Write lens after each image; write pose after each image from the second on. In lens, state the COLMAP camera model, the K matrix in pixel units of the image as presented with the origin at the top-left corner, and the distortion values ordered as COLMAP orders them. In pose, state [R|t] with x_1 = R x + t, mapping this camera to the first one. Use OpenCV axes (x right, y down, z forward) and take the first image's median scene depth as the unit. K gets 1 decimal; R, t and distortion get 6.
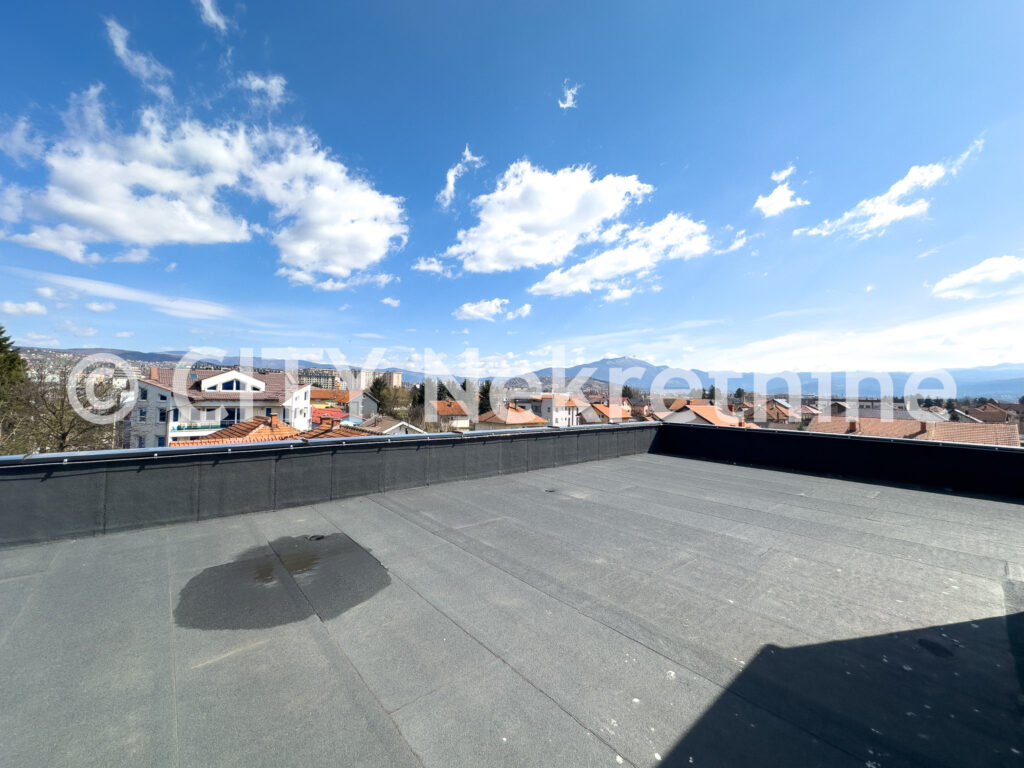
lens RADIAL K [[411.1, 0, 514.7], [0, 411.1, 386.8], [0, 0, 1]] dist [-0.001280, 0.000109]
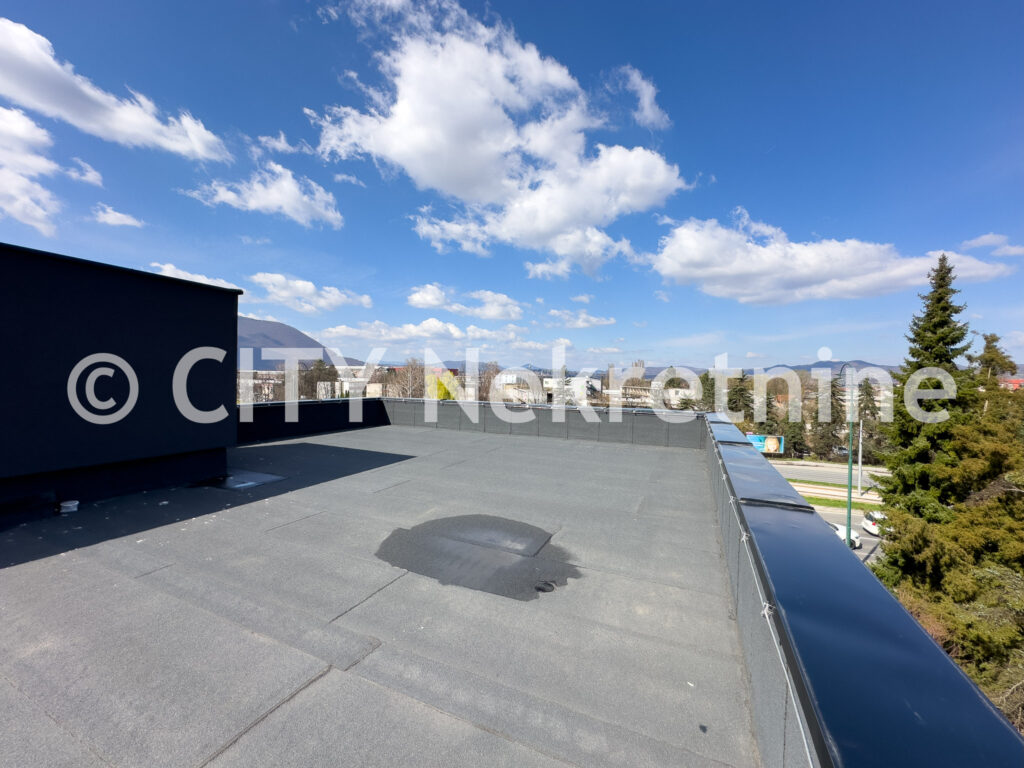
lens RADIAL K [[411.1, 0, 514.7], [0, 411.1, 386.8], [0, 0, 1]] dist [-0.001280, 0.000109]
pose [[-0.910484, -0.030742, -0.412399, -0.159760], [-0.030640, 0.999507, -0.006861, 0.039442], [0.412407, 0.006389, -0.910977, 1.866991]]
